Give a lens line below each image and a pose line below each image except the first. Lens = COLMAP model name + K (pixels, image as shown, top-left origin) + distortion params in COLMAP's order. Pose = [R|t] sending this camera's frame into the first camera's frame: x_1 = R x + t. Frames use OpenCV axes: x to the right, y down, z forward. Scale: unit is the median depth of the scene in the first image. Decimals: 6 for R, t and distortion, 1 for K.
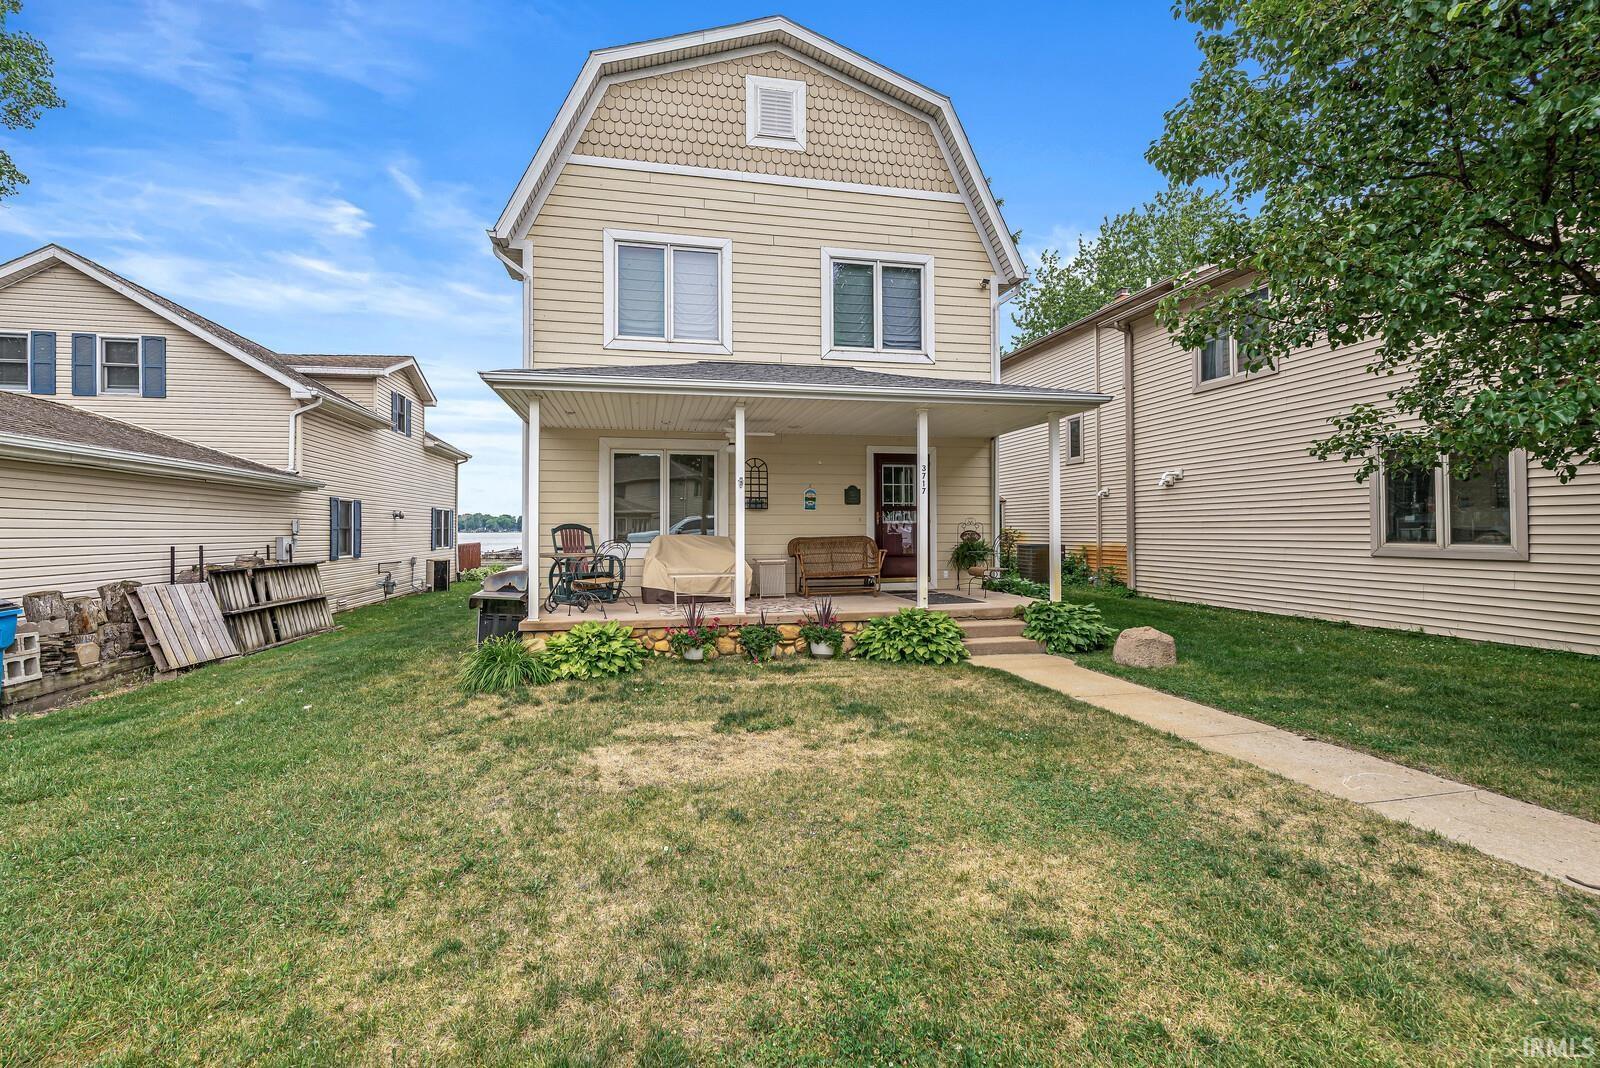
lens RADIAL K [[693.6, 0, 800.0], [0, 693.6, 534.0], [0, 0, 1]] dist [-0.000564, -0.000265]
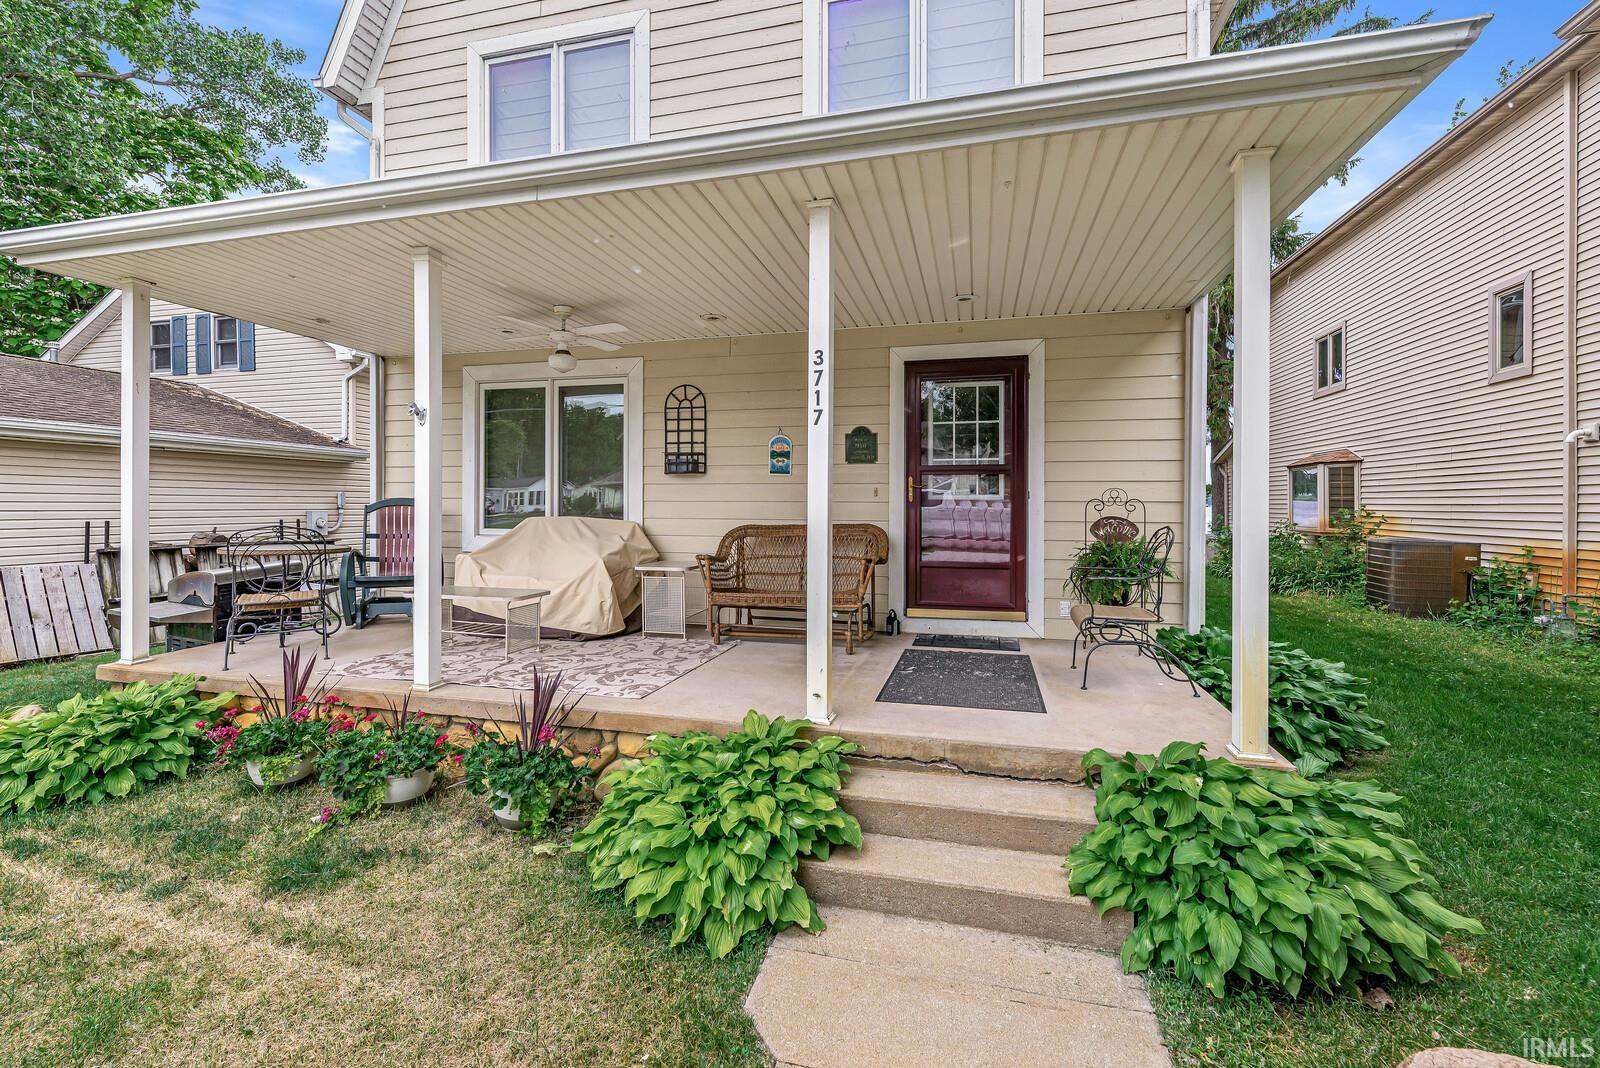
lens RADIAL K [[699.5, 0, 797.6], [0, 699.5, 513.5], [0, 0, 1]] dist [0.000130, 0.000047]
pose [[0.889349, 0.013804, -0.457020, 0.291891], [-0.010021, 0.999893, 0.010702, -0.010580], [0.457119, -0.004938, 0.889392, 0.545472]]
